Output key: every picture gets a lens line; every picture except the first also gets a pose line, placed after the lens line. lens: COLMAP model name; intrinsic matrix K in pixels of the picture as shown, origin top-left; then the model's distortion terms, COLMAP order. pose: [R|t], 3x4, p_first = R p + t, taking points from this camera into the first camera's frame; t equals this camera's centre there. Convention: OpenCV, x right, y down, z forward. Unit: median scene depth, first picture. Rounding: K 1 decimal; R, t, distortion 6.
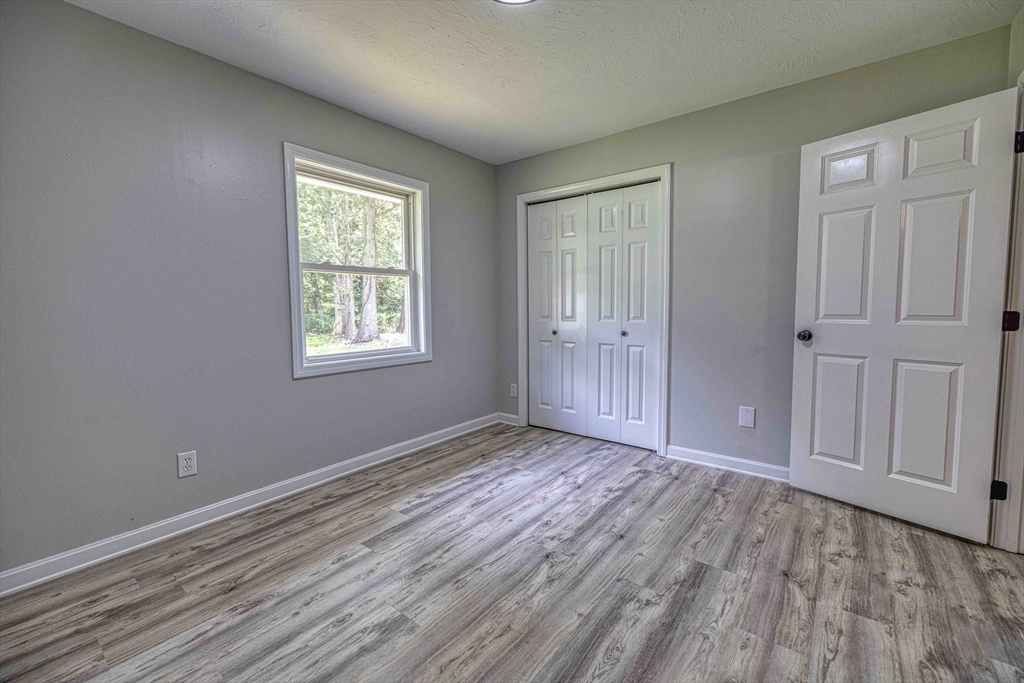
lens RADIAL K [[434.3, 0, 508.9], [0, 434.3, 342.1], [0, 0, 1]] dist [-0.002489, 0.000023]
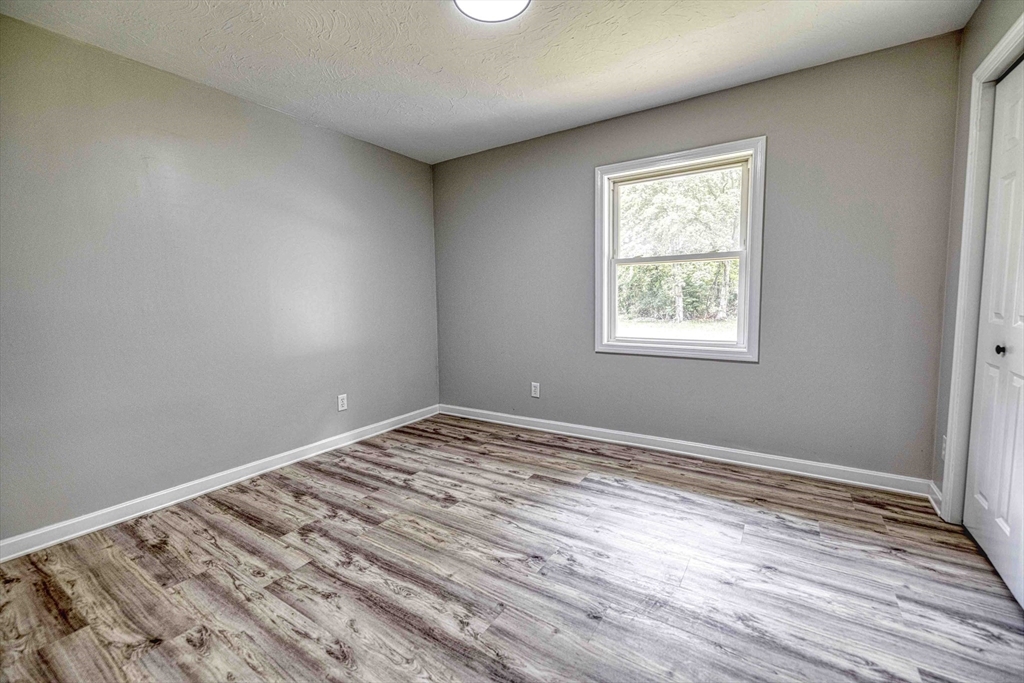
lens RADIAL K [[455.0, 0, 518.0], [0, 455.0, 335.6], [0, 0, 1]] dist [-0.001865, 0.000041]
pose [[0.060860, 0.092875, -0.993816, 0.783557], [-0.069846, 0.993617, 0.088579, -0.060565], [0.995700, 0.064023, 0.066958, 0.646589]]
